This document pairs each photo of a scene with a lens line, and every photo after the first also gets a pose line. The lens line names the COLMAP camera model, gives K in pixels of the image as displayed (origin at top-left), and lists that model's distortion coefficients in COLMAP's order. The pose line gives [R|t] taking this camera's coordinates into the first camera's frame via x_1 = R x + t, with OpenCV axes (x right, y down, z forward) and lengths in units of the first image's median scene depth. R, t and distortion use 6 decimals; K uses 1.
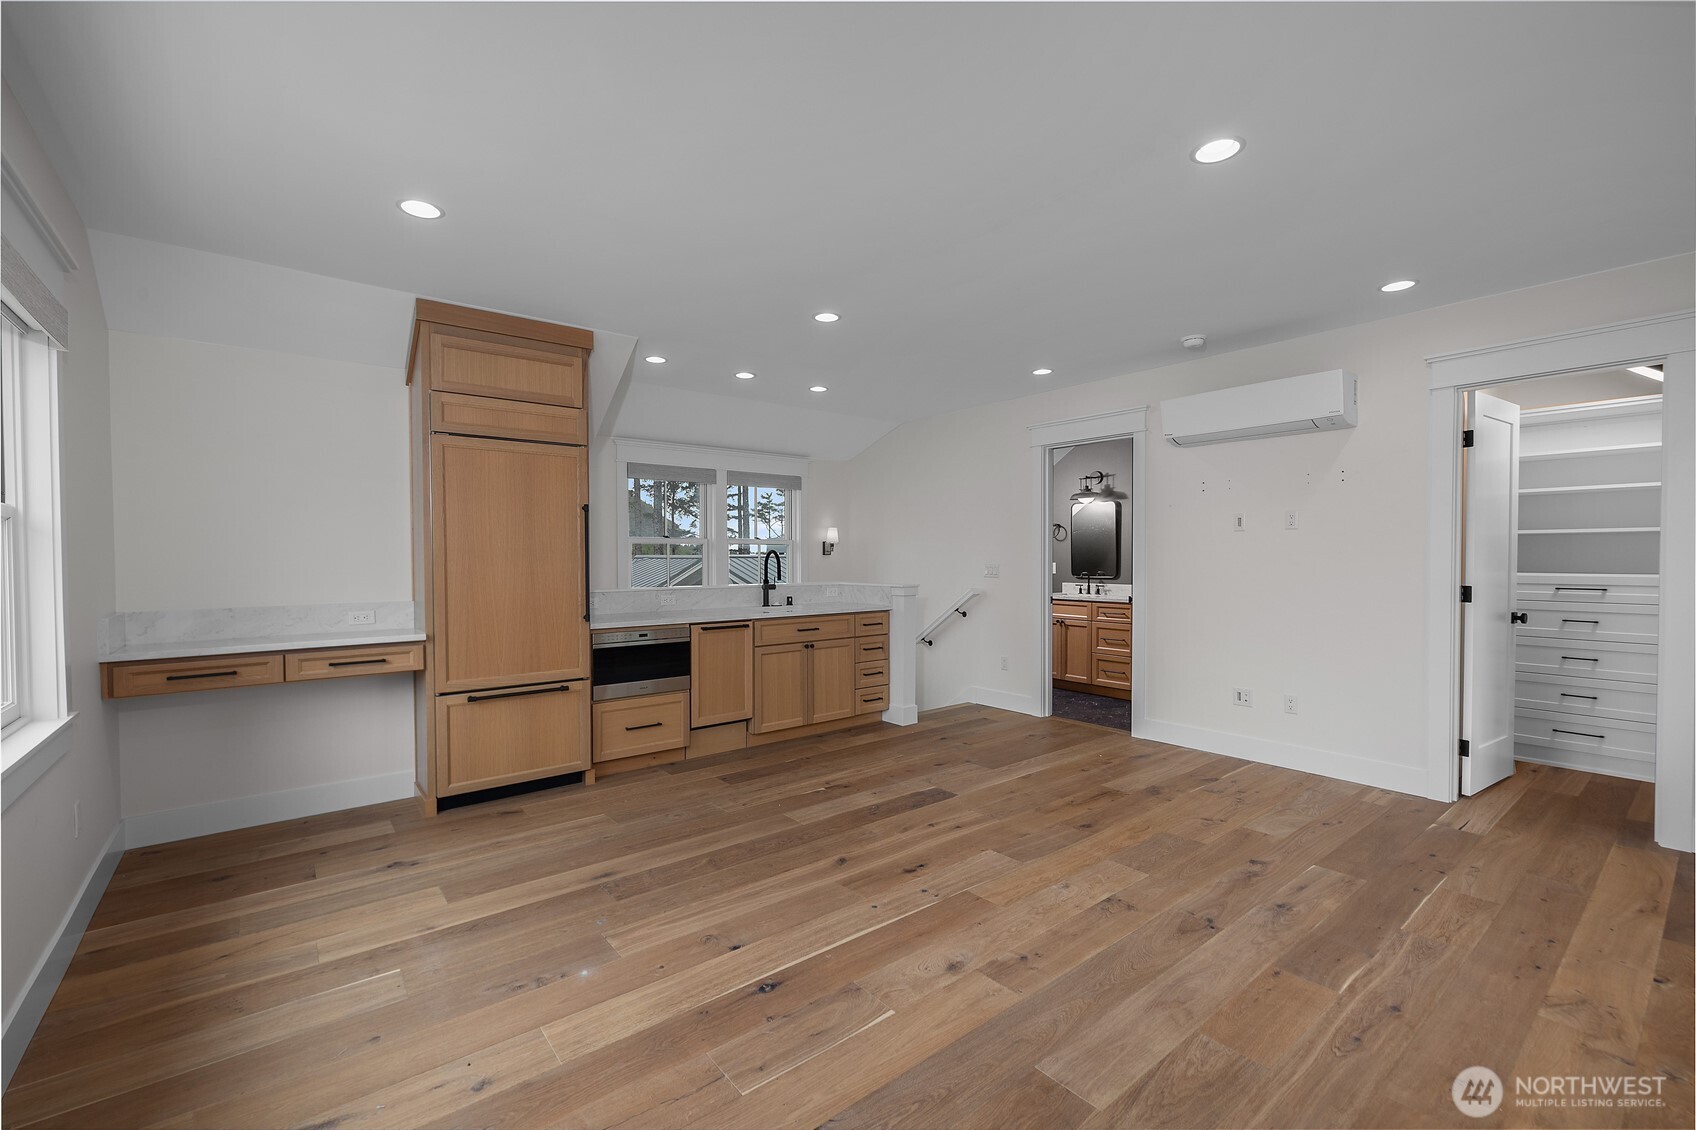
lens RADIAL K [[724.8, 0, 849.4], [0, 724.8, 566.4], [0, 0, 1]] dist [0.003593, 0.000380]
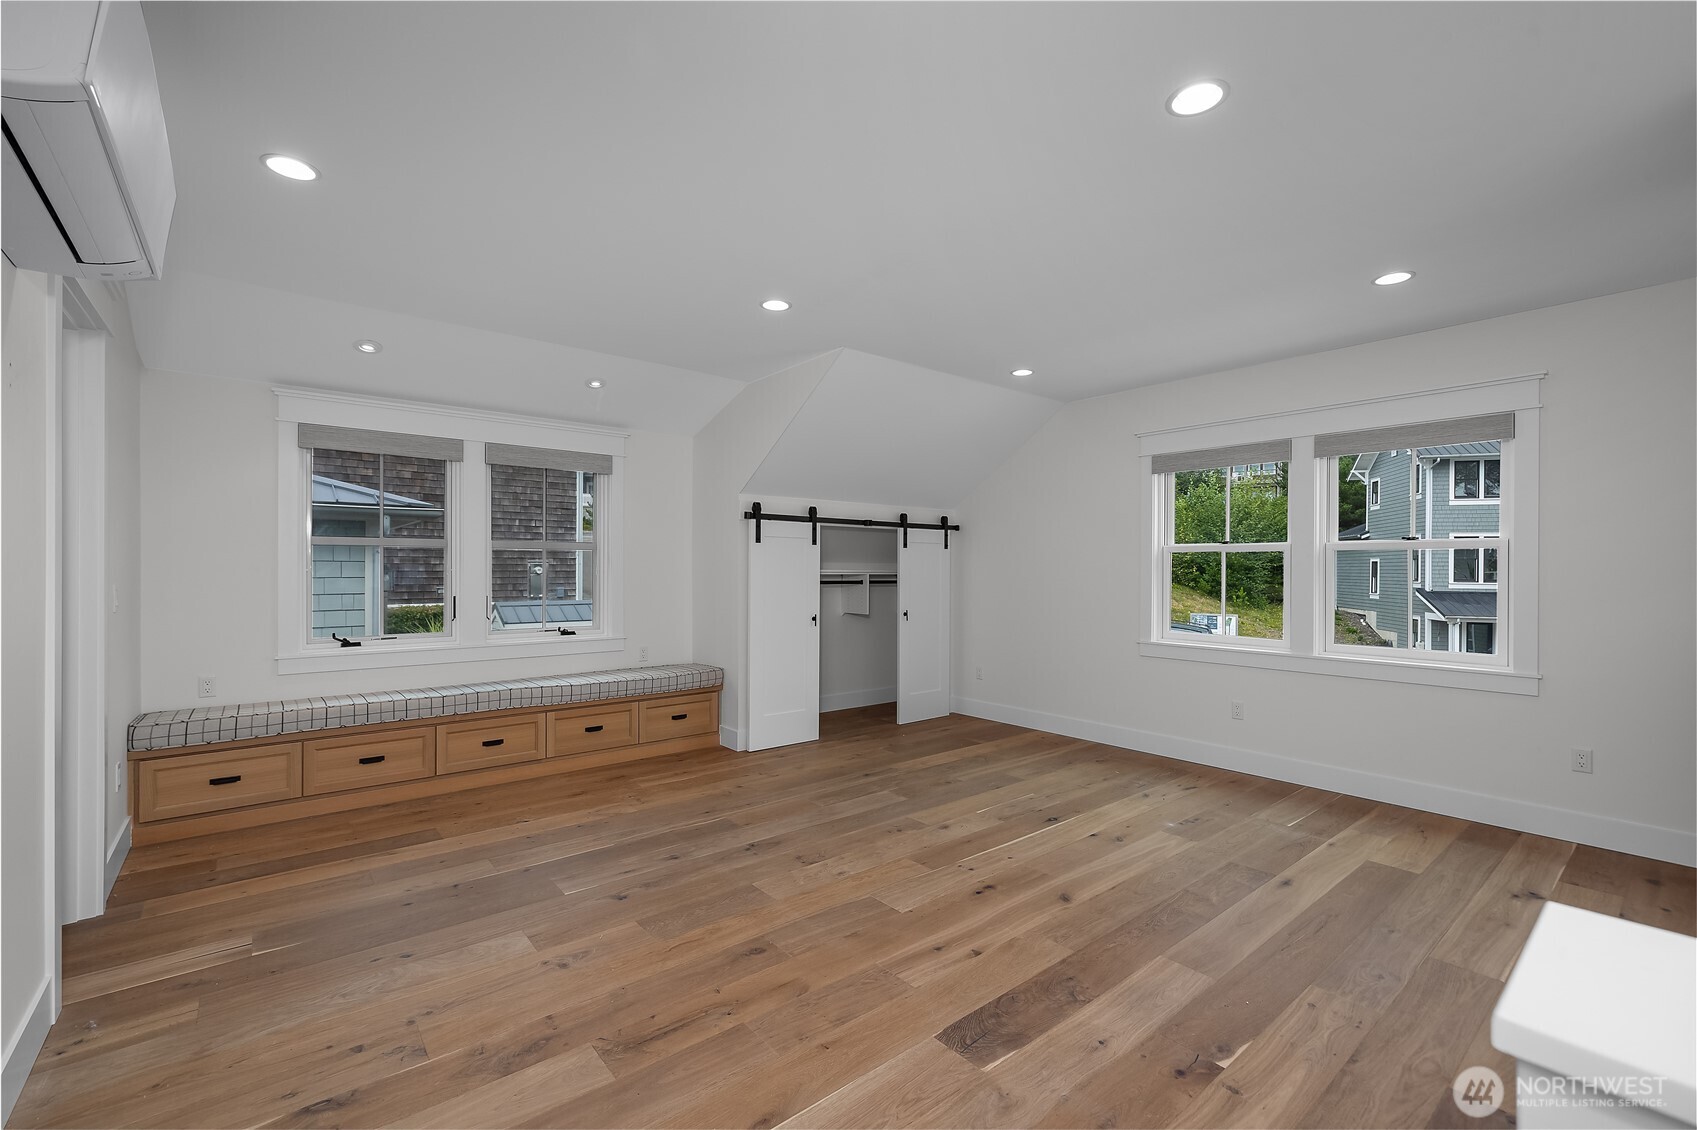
lens RADIAL K [[725.2, 0, 848.9], [0, 725.2, 568.0], [0, 0, 1]] dist [0.003593, 0.000380]
pose [[-0.999944, -0.002415, -0.010262, 0.285406], [-0.002543, 0.999919, 0.012453, -0.027122], [0.010231, 0.012478, -0.999870, 1.981760]]
